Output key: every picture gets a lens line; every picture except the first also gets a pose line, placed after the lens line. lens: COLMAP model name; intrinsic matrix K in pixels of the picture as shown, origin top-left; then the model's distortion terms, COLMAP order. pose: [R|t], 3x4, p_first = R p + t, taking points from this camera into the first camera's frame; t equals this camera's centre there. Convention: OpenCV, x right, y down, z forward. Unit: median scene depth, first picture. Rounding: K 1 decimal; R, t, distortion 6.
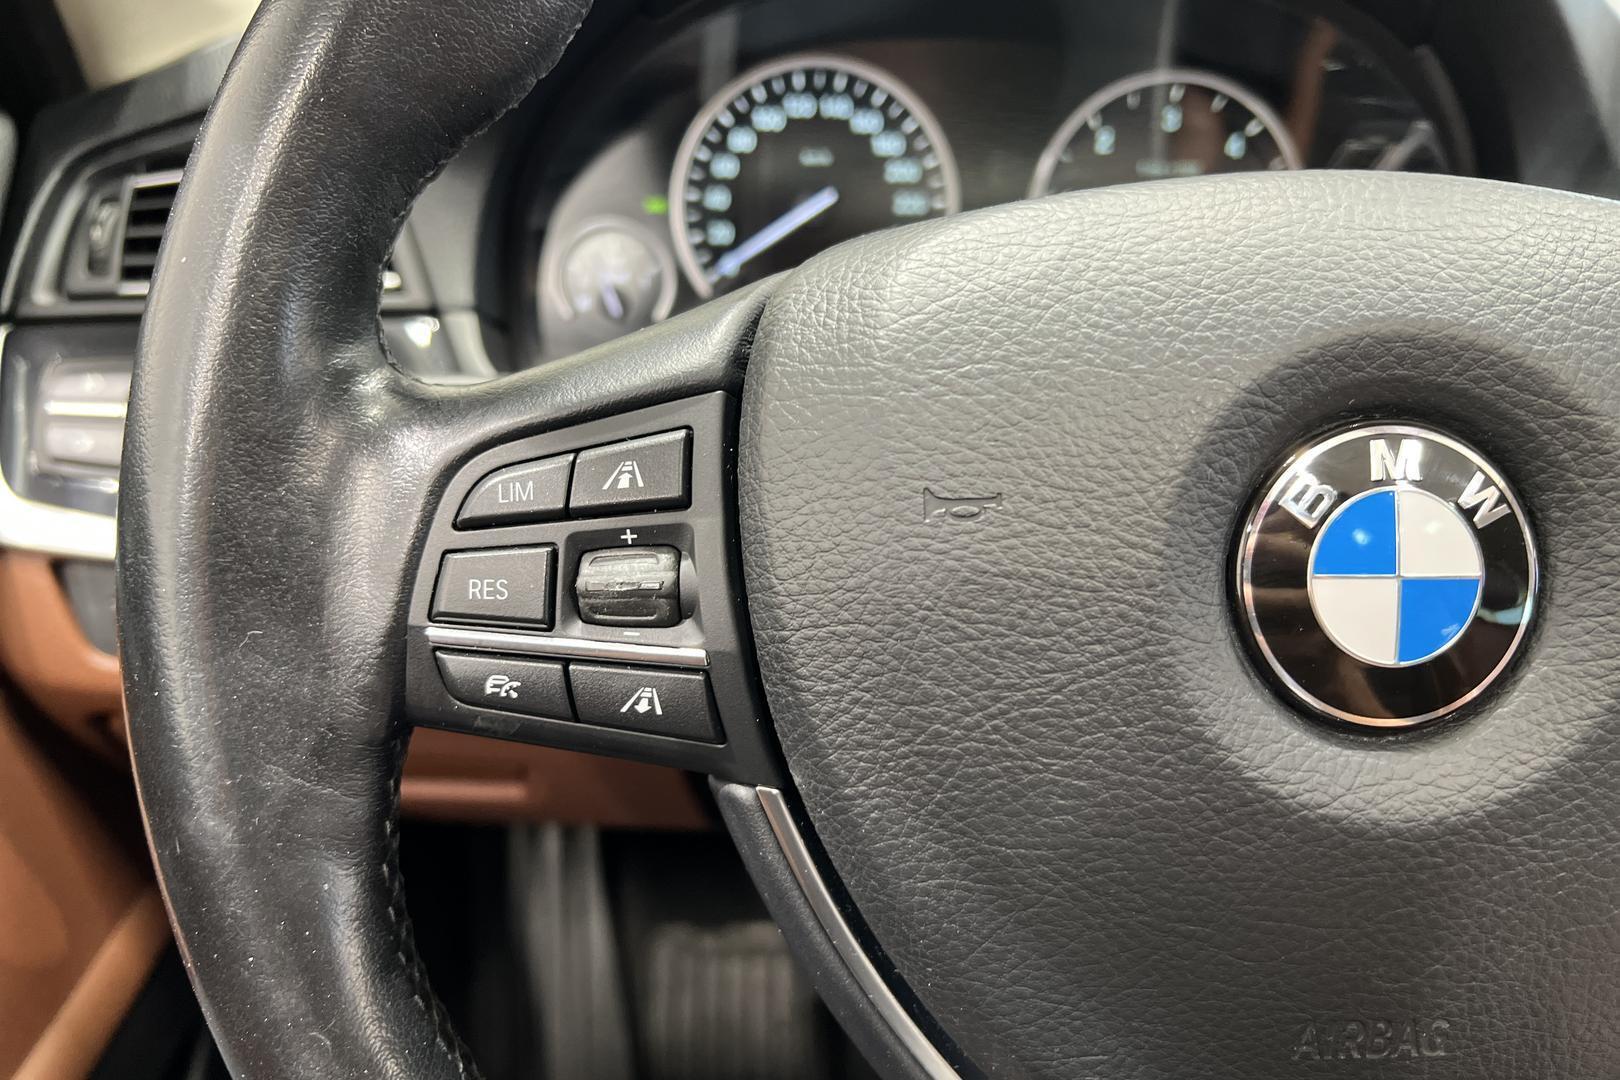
lens RADIAL K [[1215.3, 0, 812.2], [0, 1215.3, 538.8], [0, 0, 1]] dist [0.035775, 0.011219]
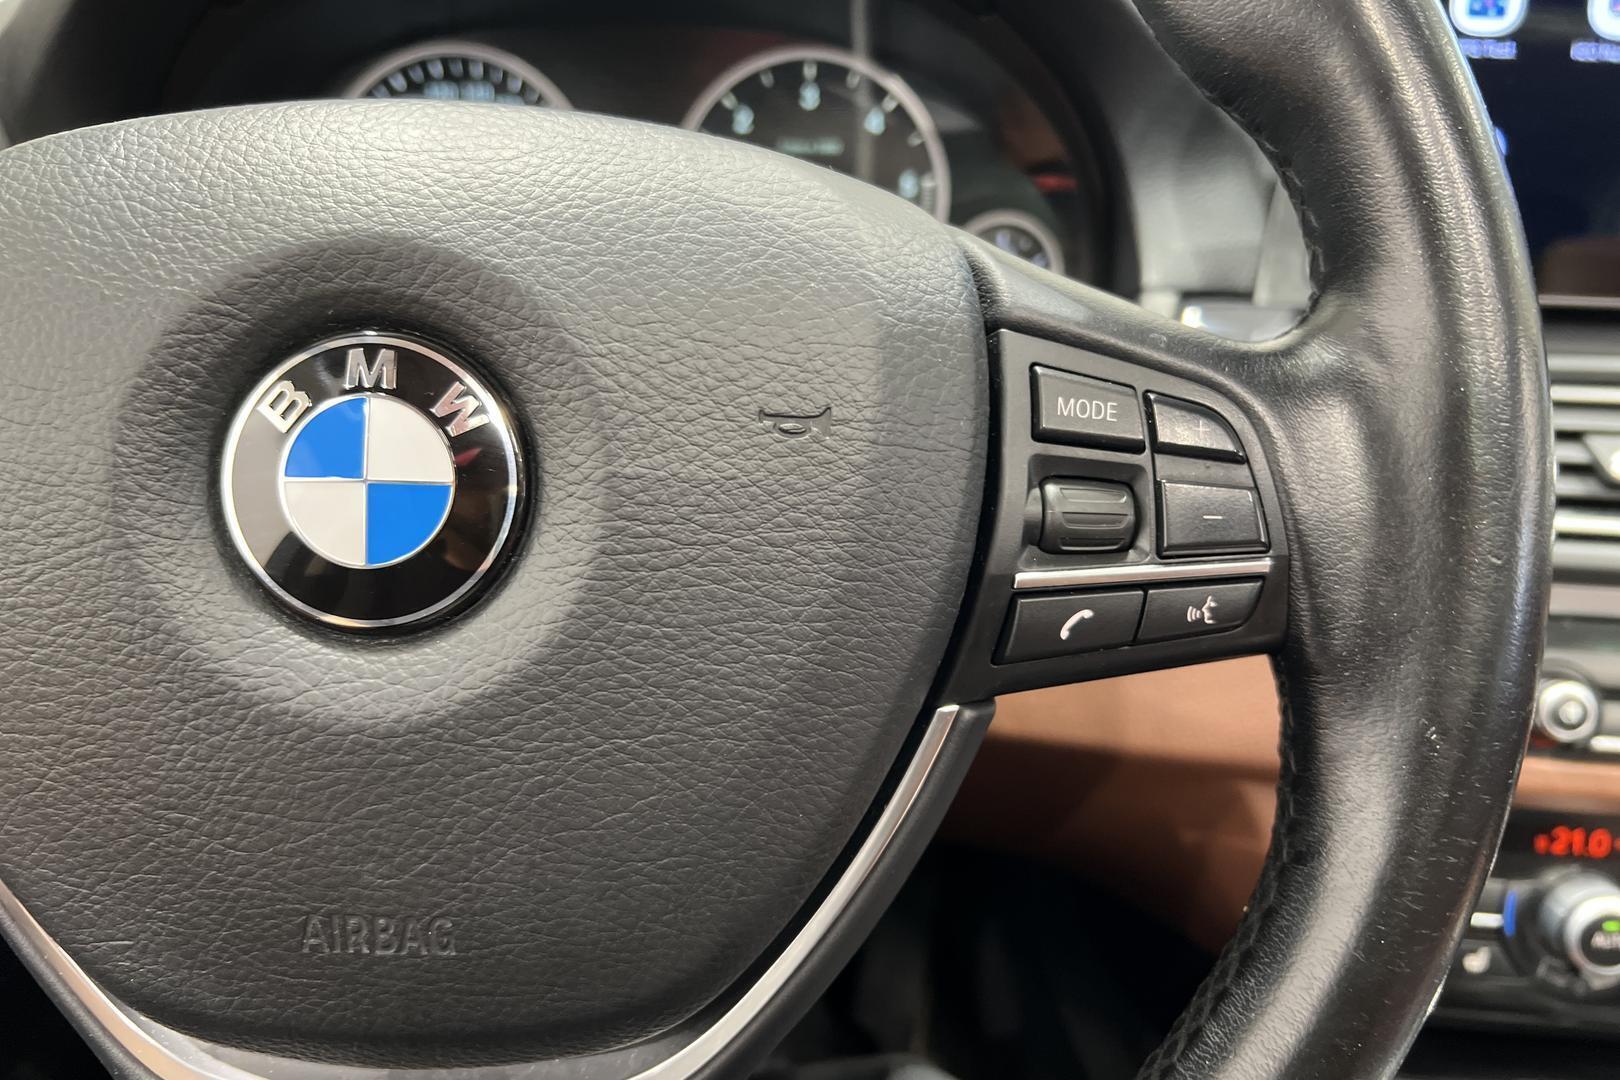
lens RADIAL K [[1215.3, 0, 810.5], [0, 1215.3, 537.5], [0, 0, 1]] dist [0.035775, 0.011219]
pose [[0.991888, 0.021070, -0.125354, 0.974131], [-0.023640, 0.999539, -0.019047, 0.088994], [0.124895, 0.021856, 0.991929, 0.024337]]
